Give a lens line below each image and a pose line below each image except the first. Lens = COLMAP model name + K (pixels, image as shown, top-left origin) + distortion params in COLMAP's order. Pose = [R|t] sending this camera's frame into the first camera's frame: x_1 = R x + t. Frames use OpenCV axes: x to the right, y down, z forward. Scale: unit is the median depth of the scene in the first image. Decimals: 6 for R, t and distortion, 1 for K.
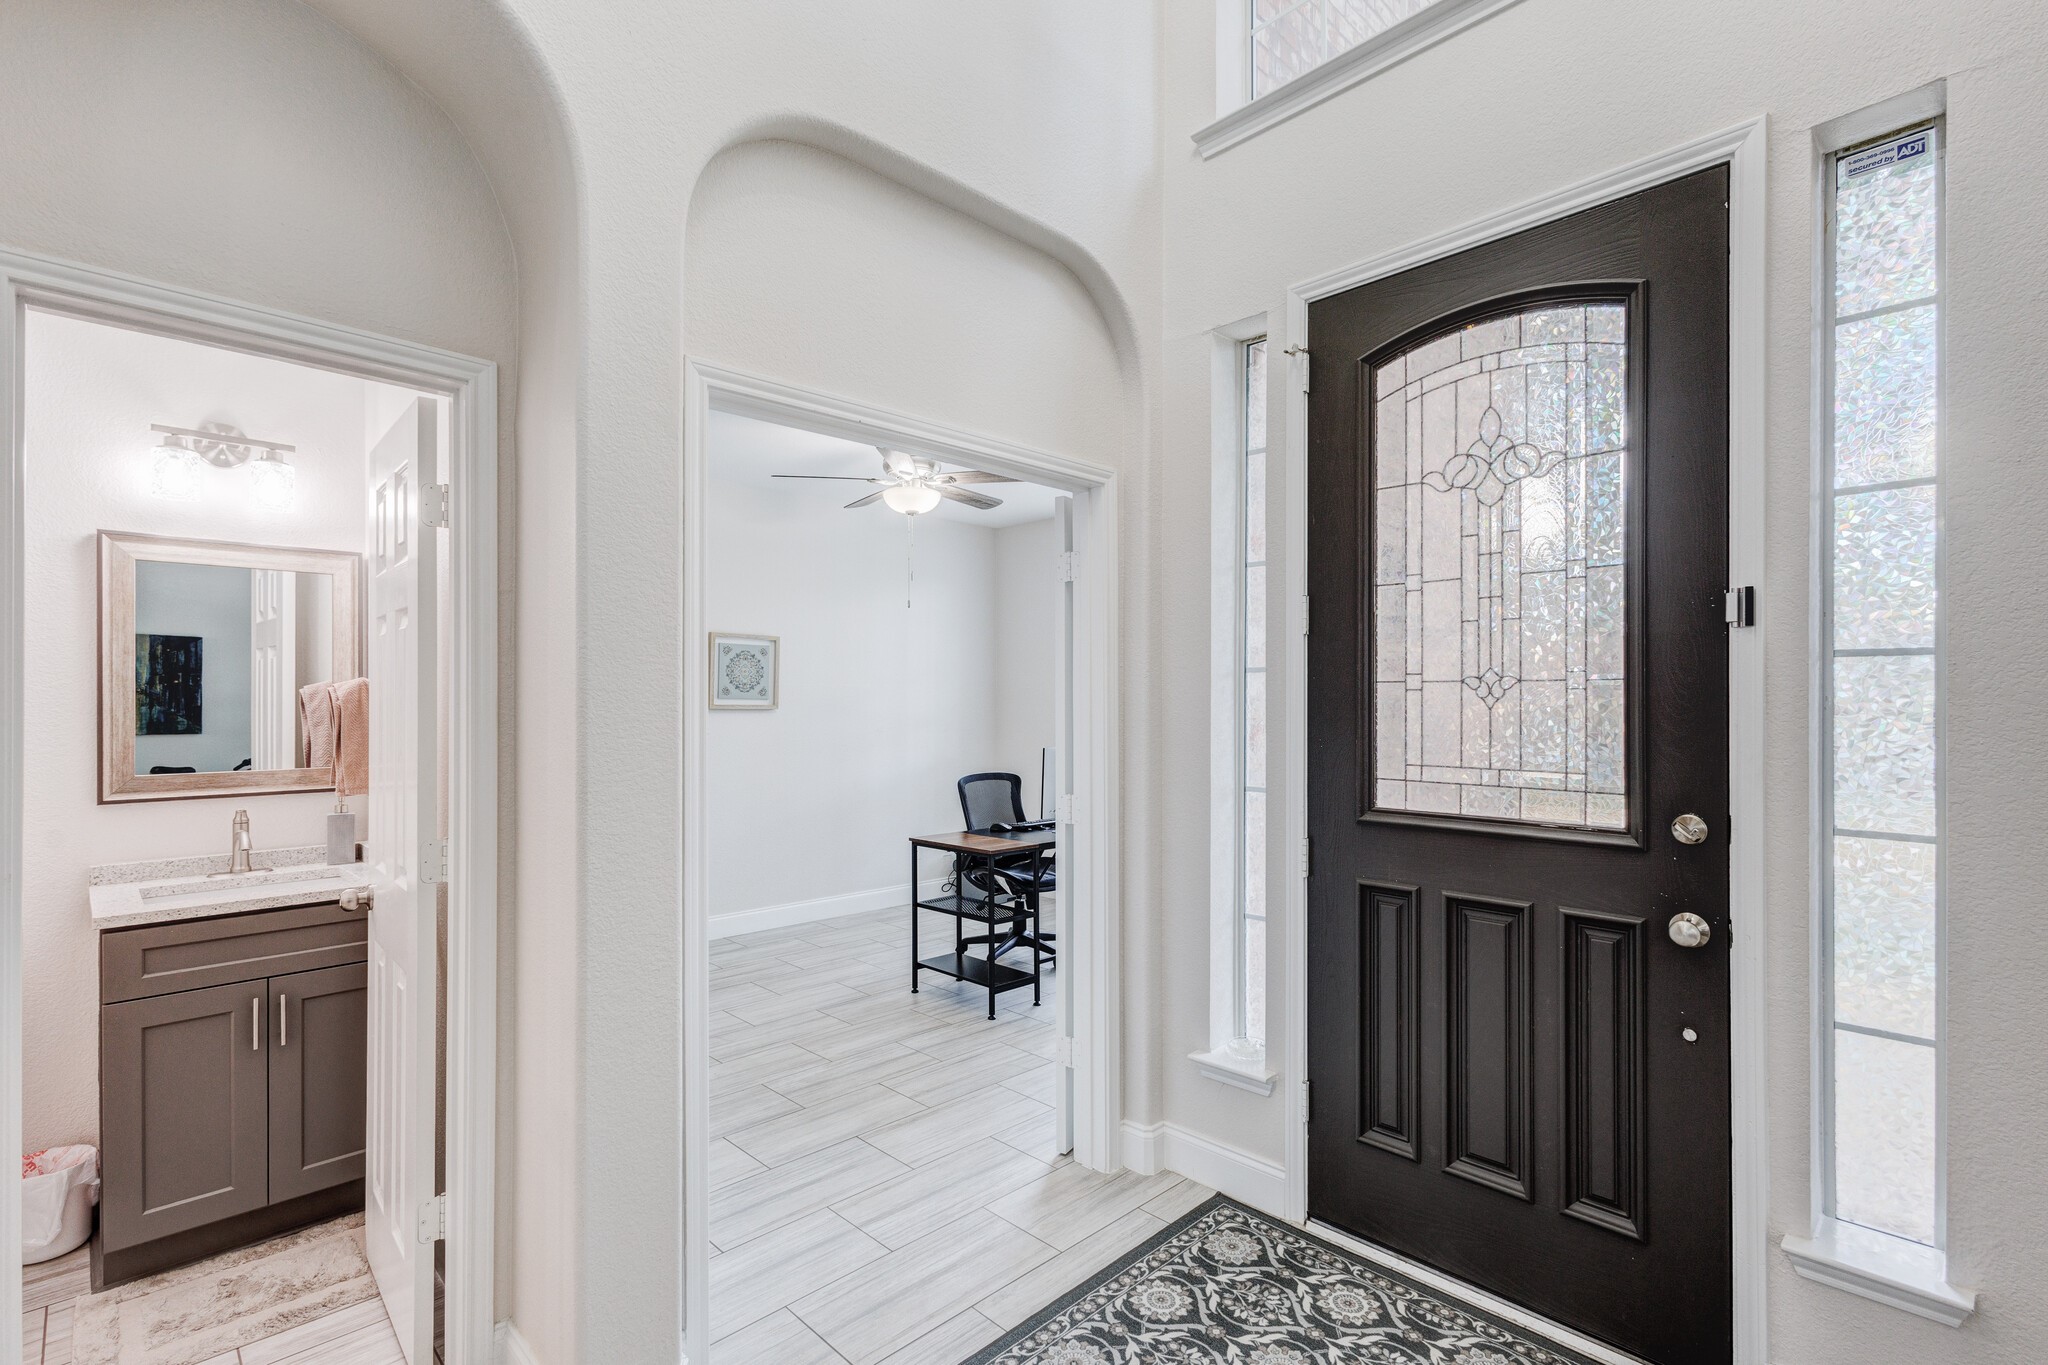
lens RADIAL K [[957.0, 0, 1020.8], [0, 957.0, 694.2], [0, 0, 1]] dist [0.010316, -0.002148]
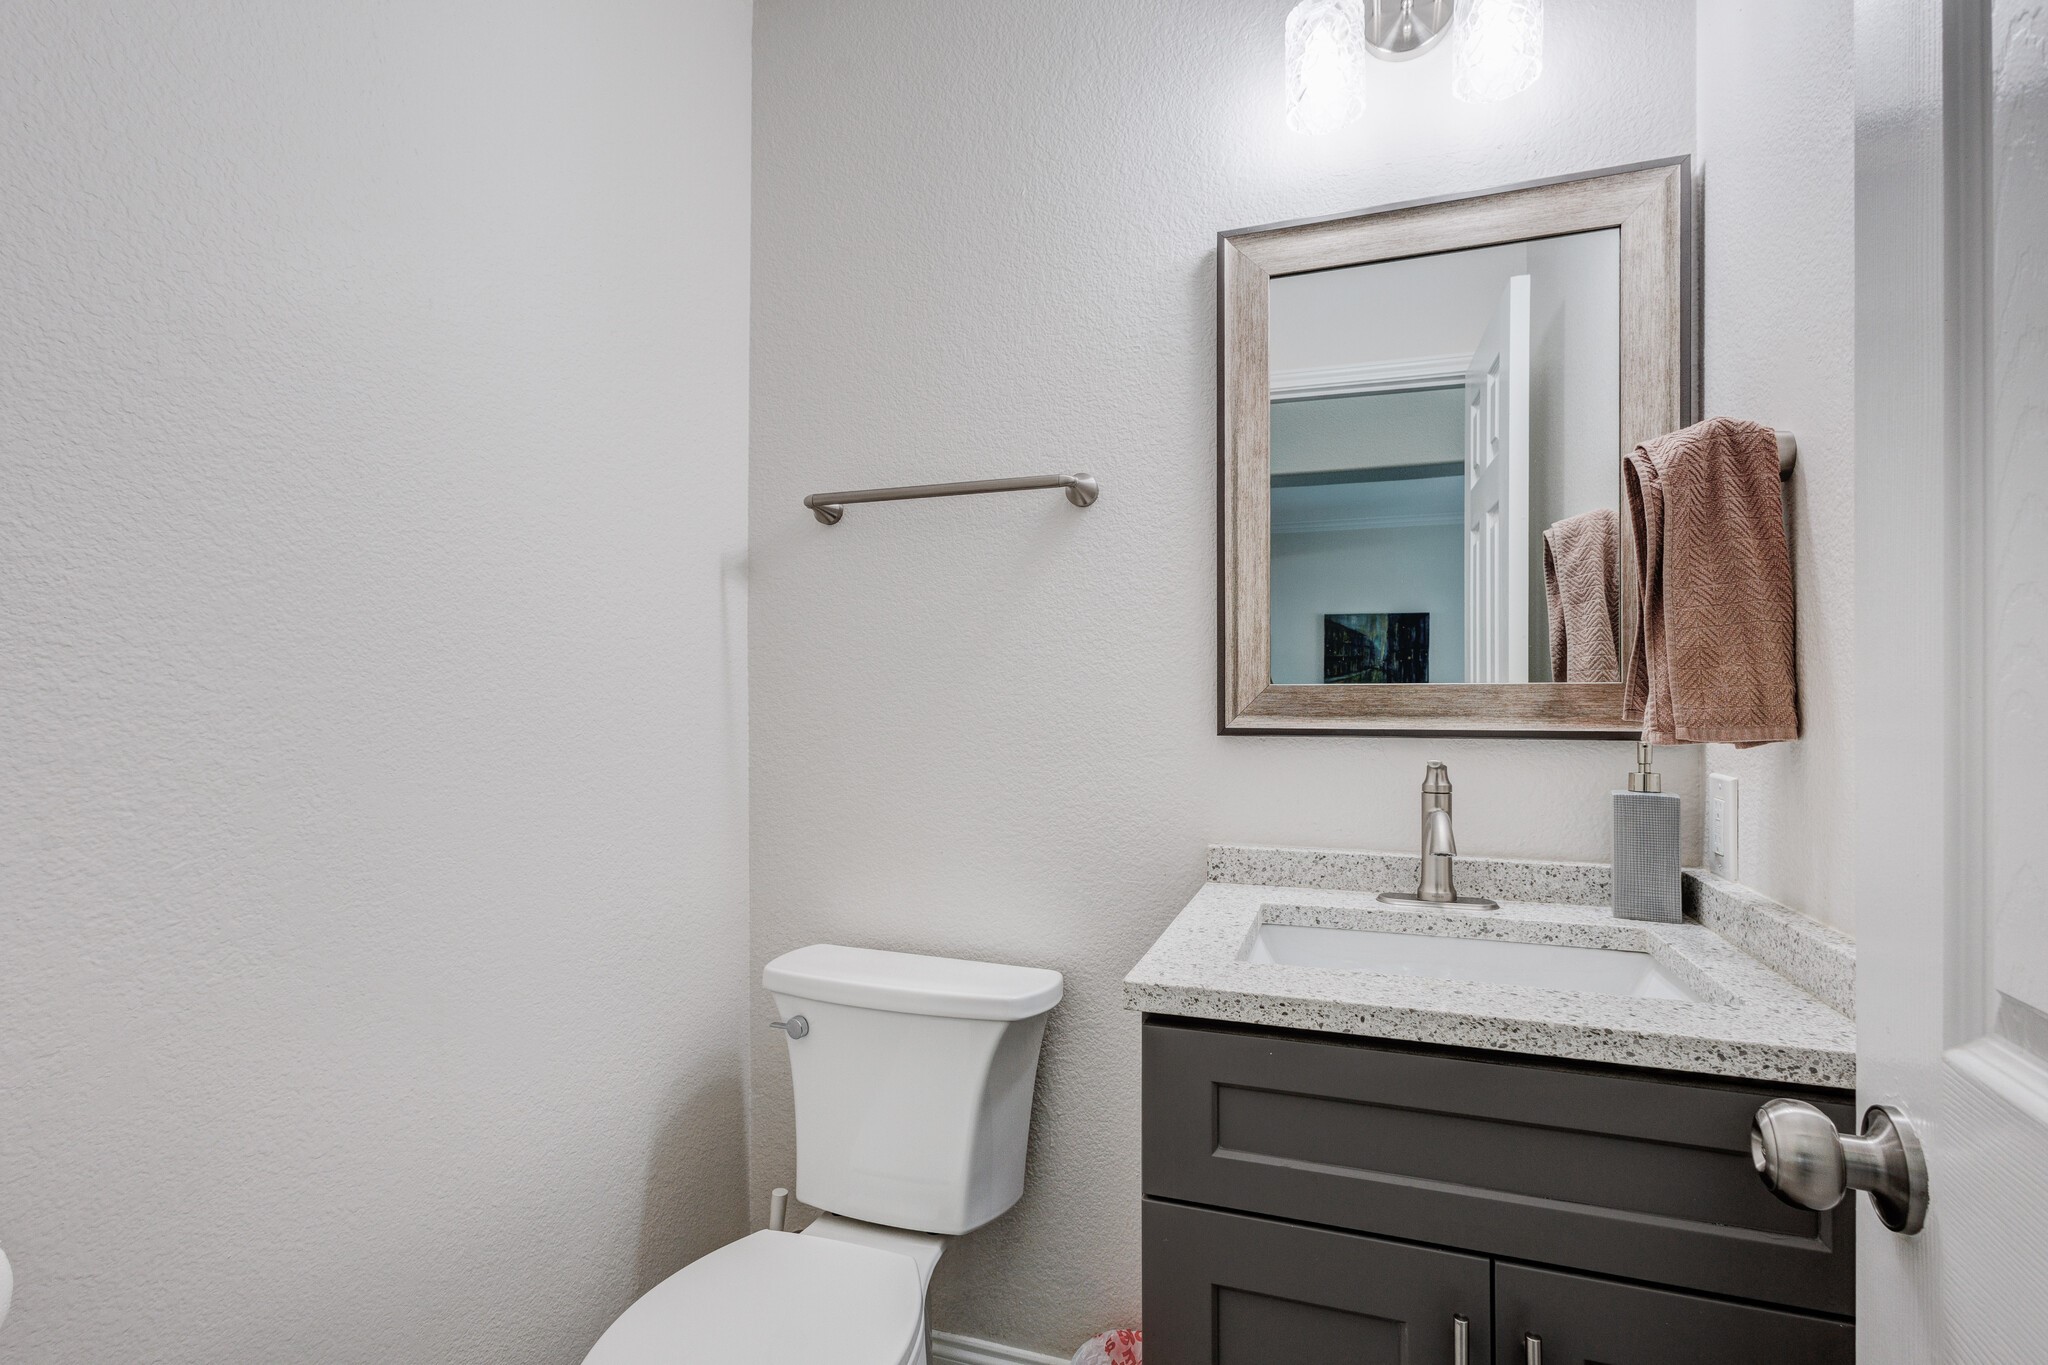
lens RADIAL K [[957.0, 0, 1027.8], [0, 957.0, 692.0], [0, 0, 1]] dist [0.010316, -0.002148]
pose [[0.445057, -0.002629, -0.895498, -0.317151], [0.002628, 0.999995, -0.001630, 0.055943], [0.895498, -0.001628, 0.445062, 0.404792]]
